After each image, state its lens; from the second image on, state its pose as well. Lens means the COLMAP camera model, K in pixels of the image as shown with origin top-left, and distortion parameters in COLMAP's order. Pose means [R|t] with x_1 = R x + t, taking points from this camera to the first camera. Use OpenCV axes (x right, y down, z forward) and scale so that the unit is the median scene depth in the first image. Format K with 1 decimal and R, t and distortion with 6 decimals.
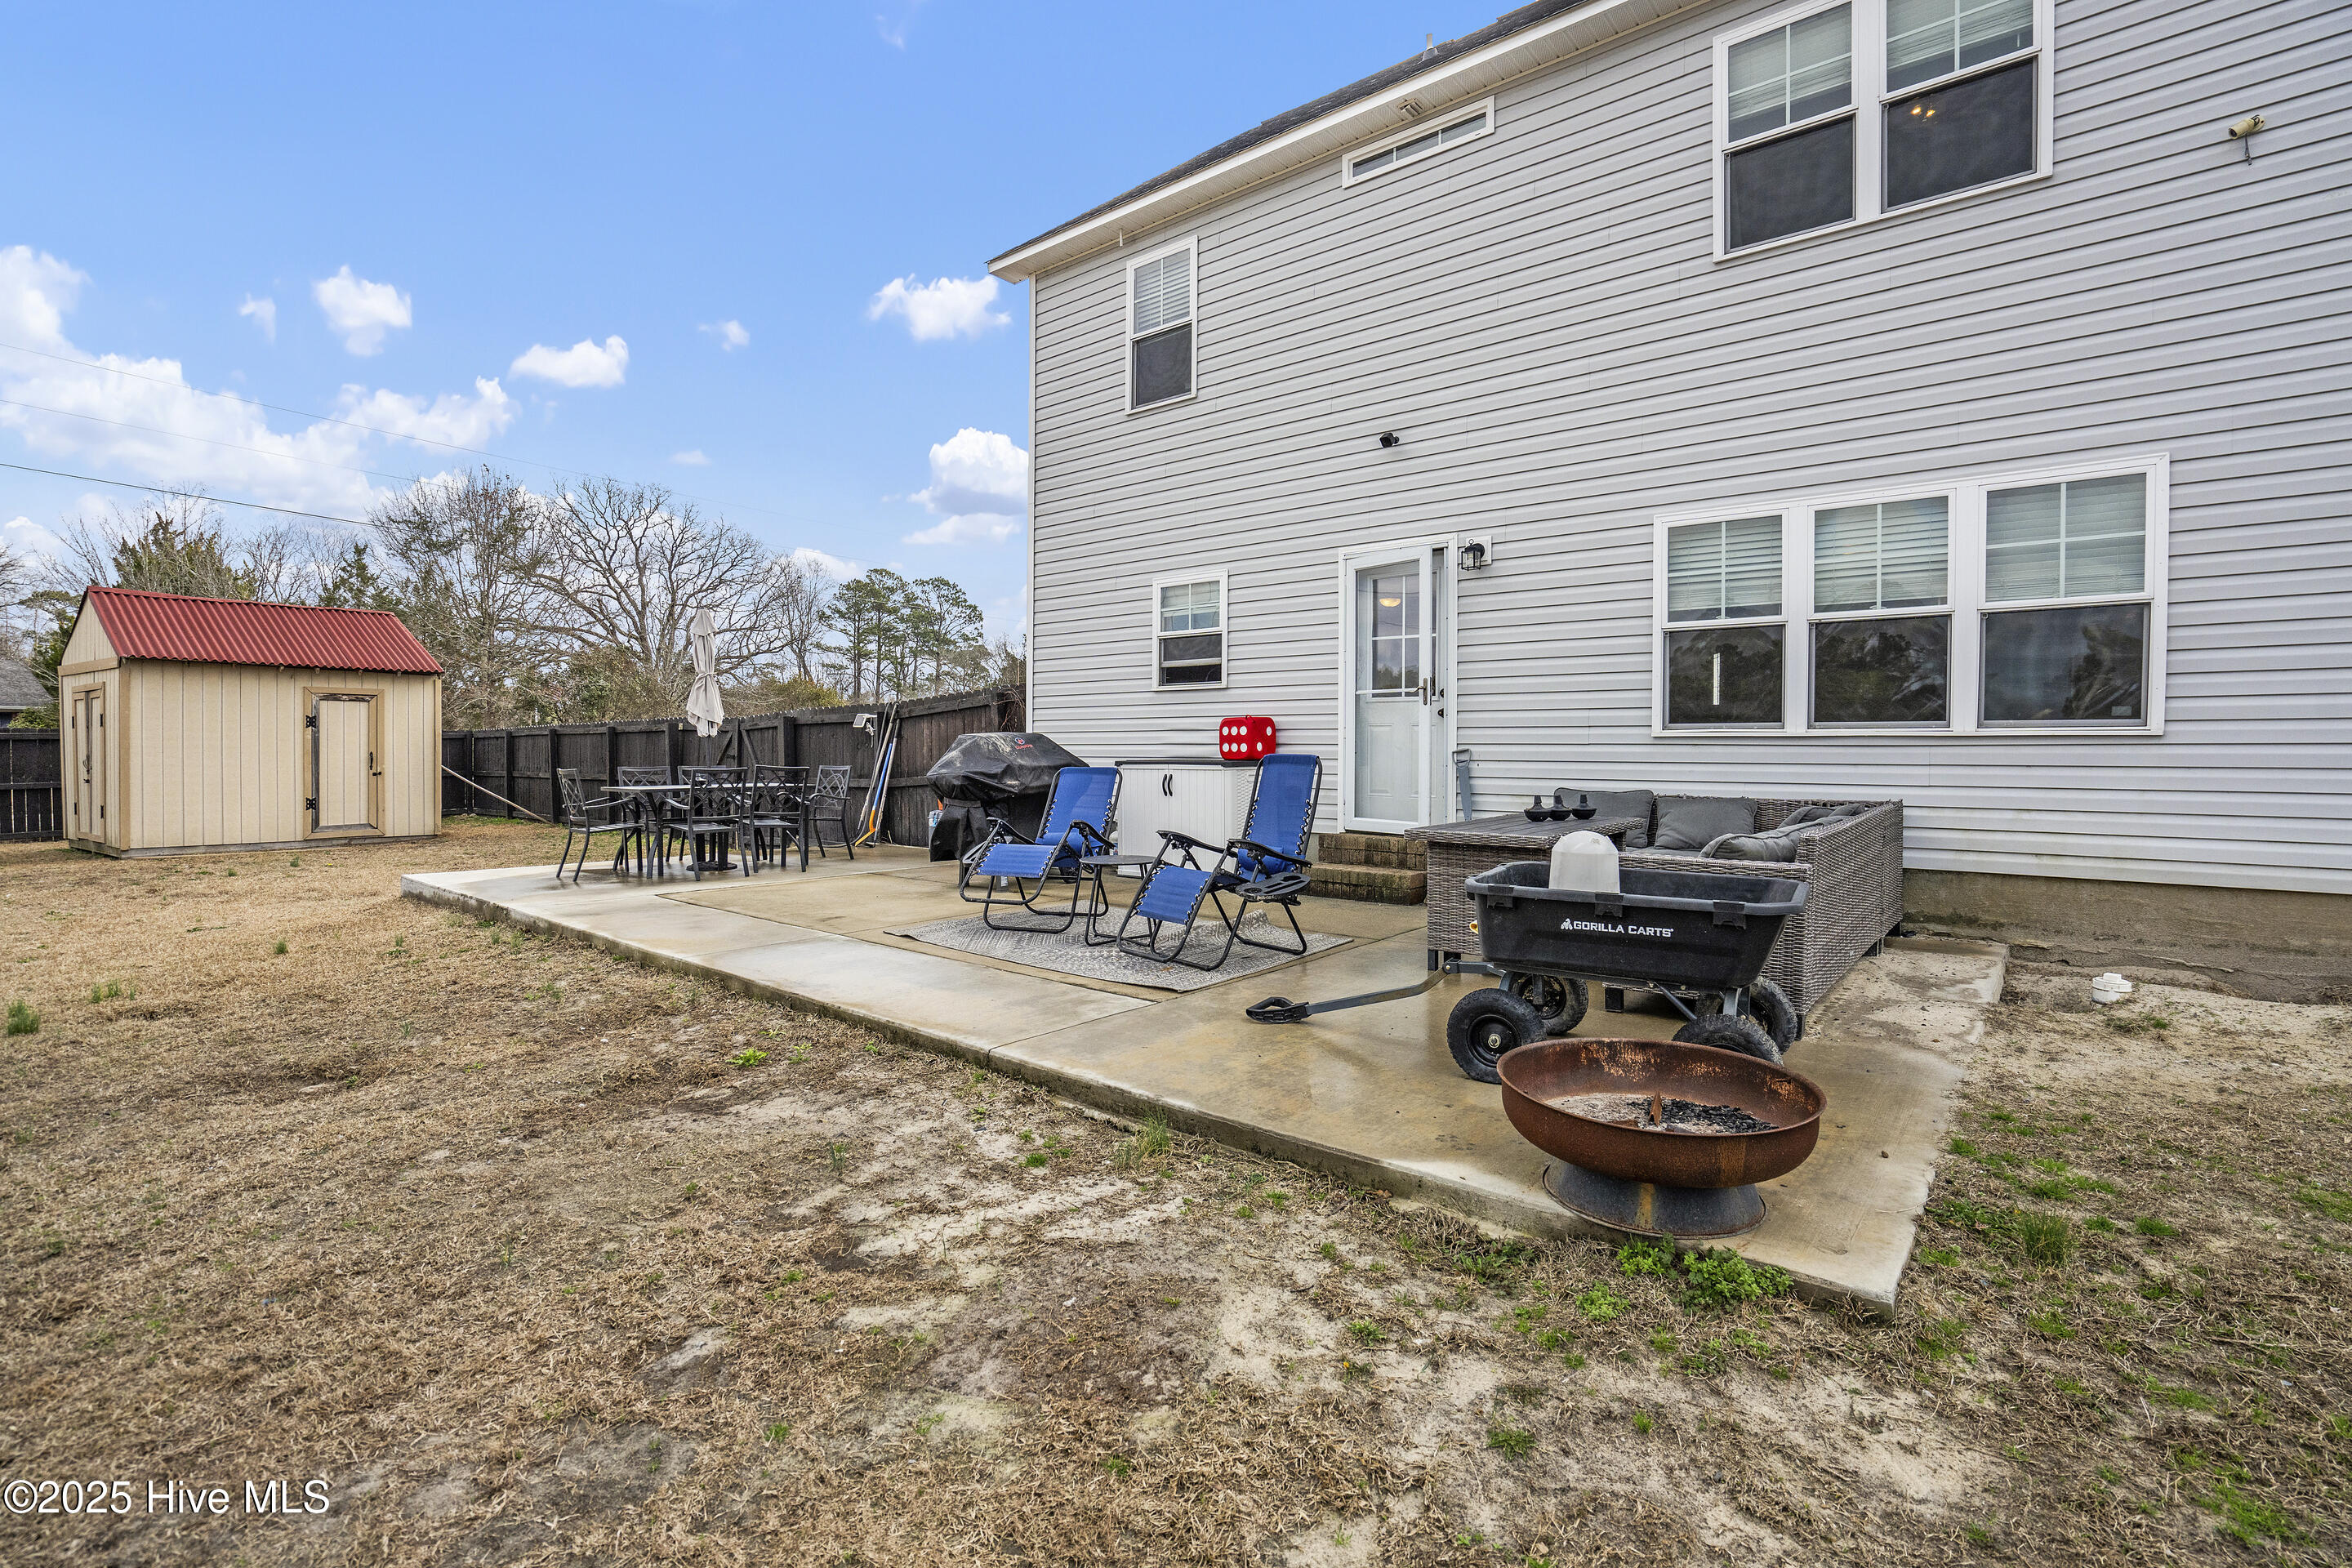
lens RADIAL K [[1149.3, 0, 1158.3], [0, 1149.3, 751.4], [0, 0, 1]] dist [-0.003174, 0.003130]
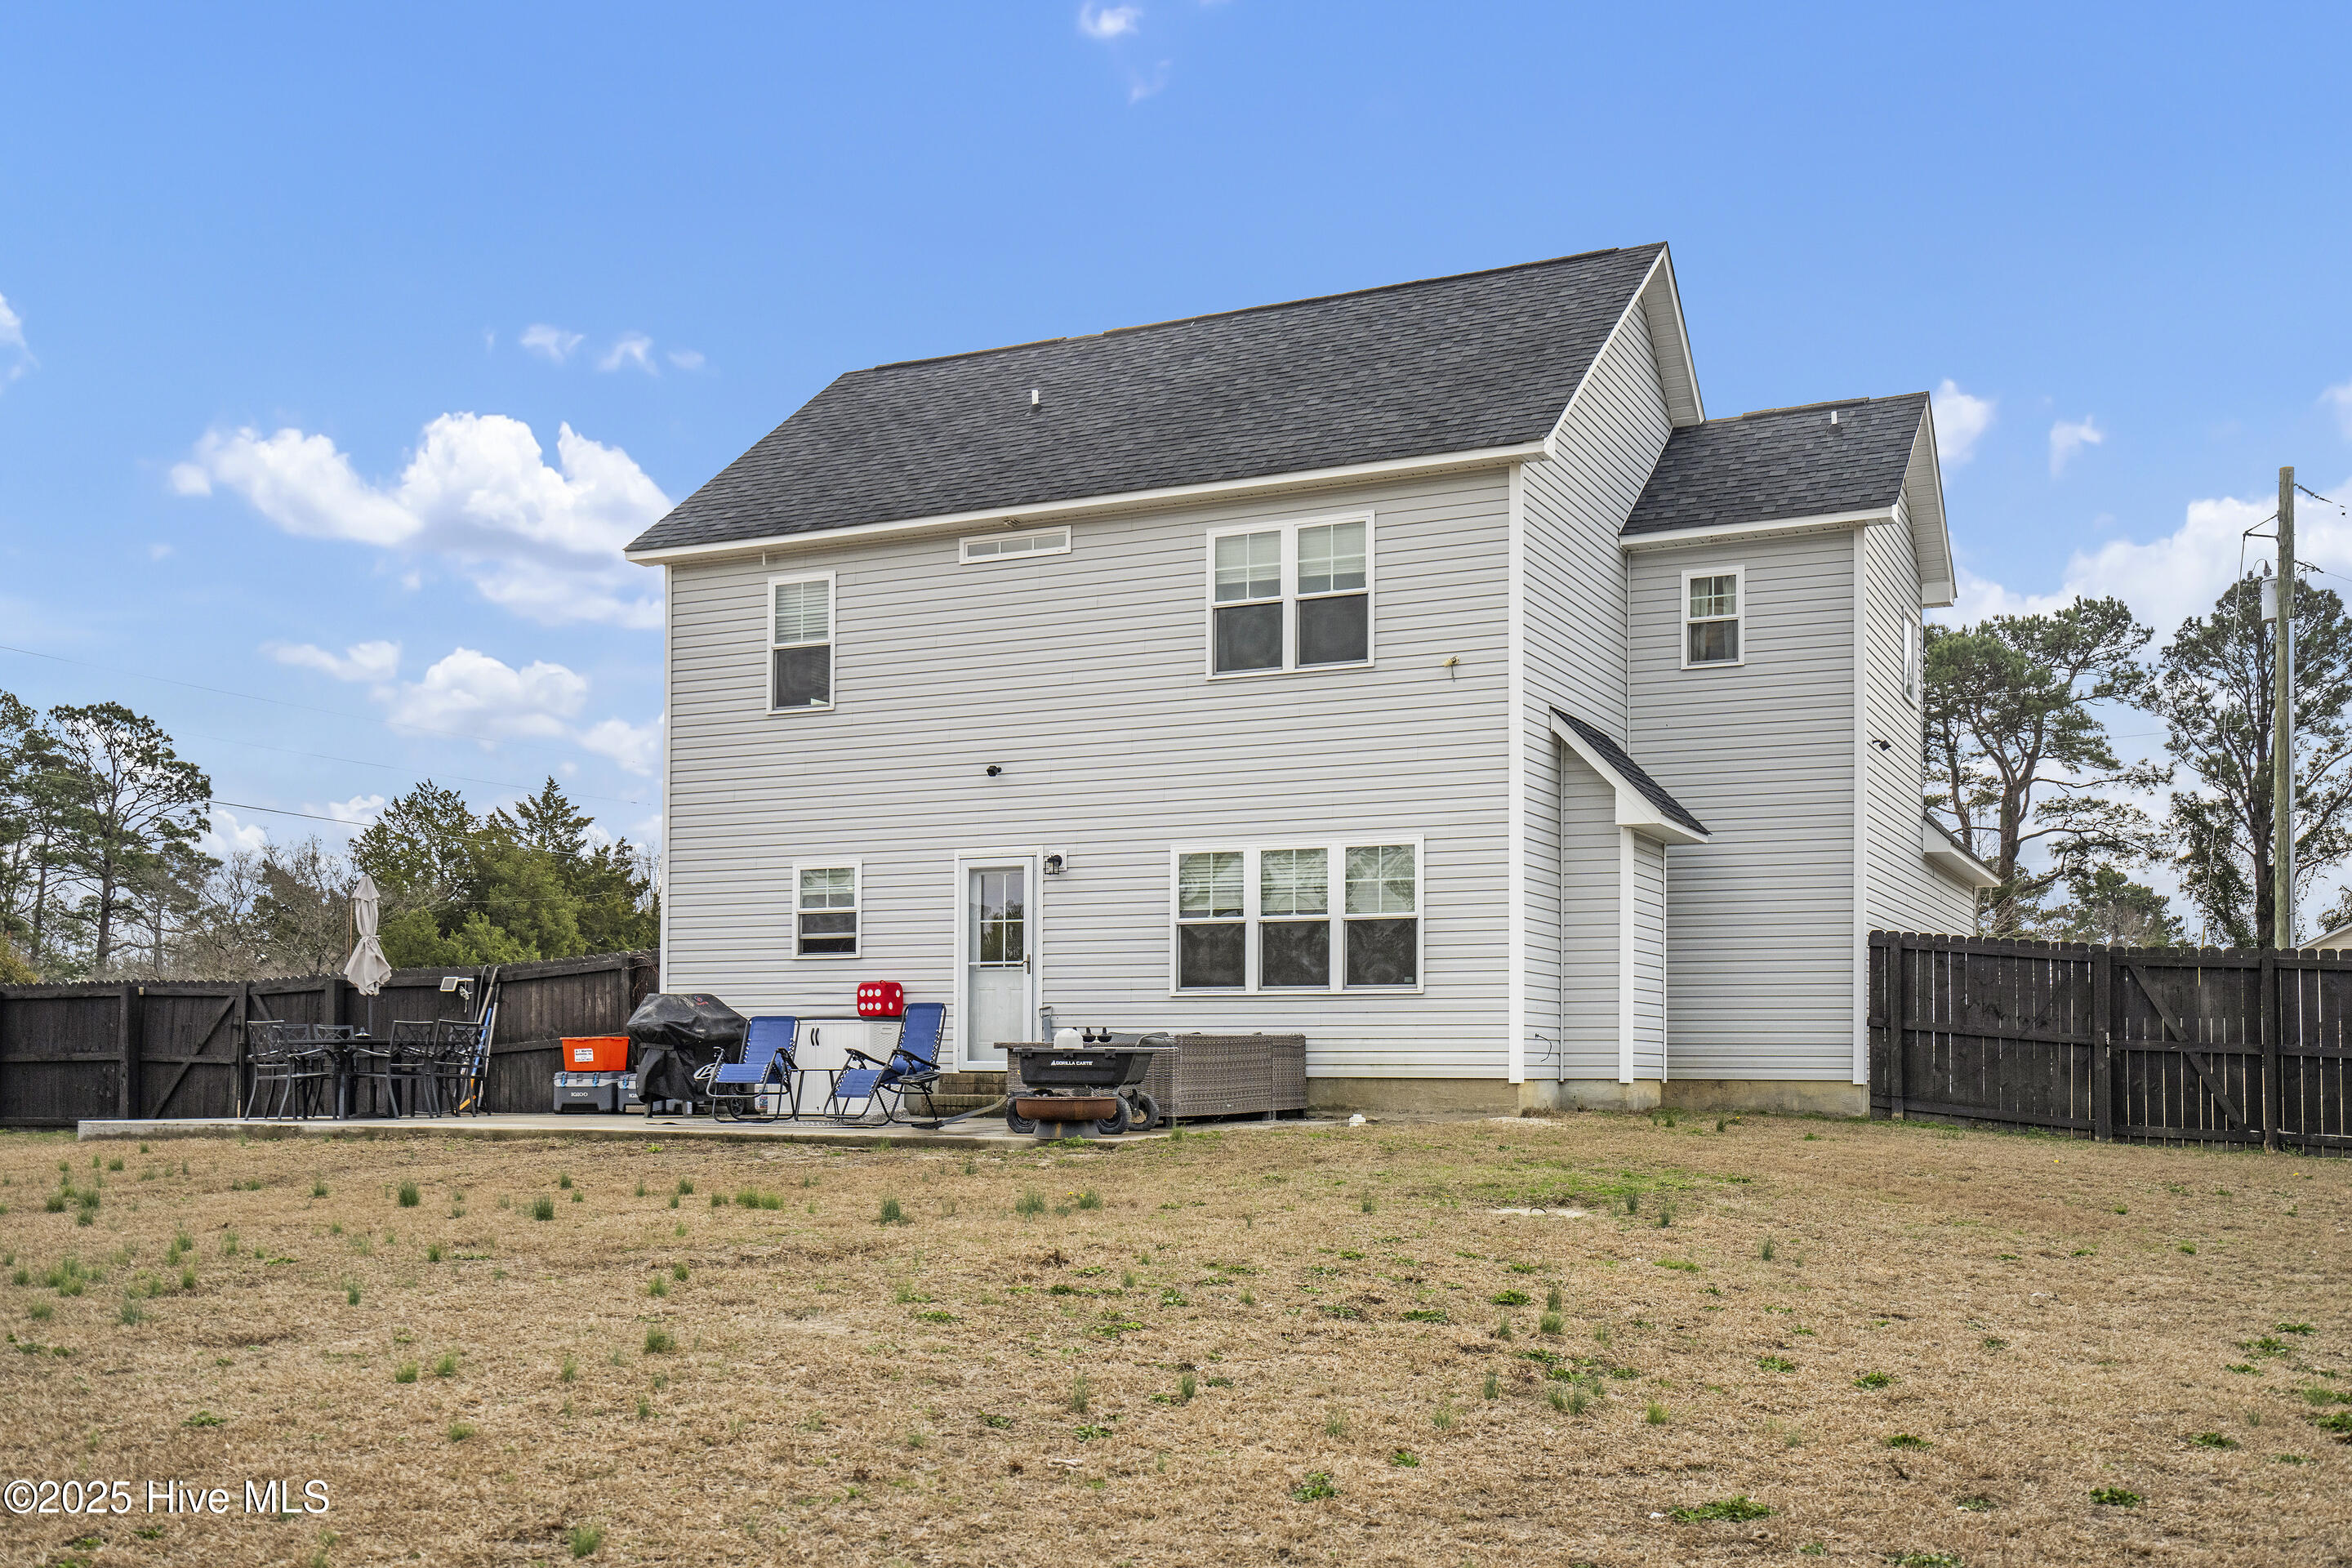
lens RADIAL K [[2244.4, 0, 1191.6], [0, 2244.4, 960.4], [0, 0, 1]] dist [0.045070, 0.000000]
pose [[0.963961, 0.013217, 0.265714, -0.231343], [-0.000486, 0.998851, -0.047922, 0.060333], [-0.266042, 0.046066, 0.962860, -1.348735]]
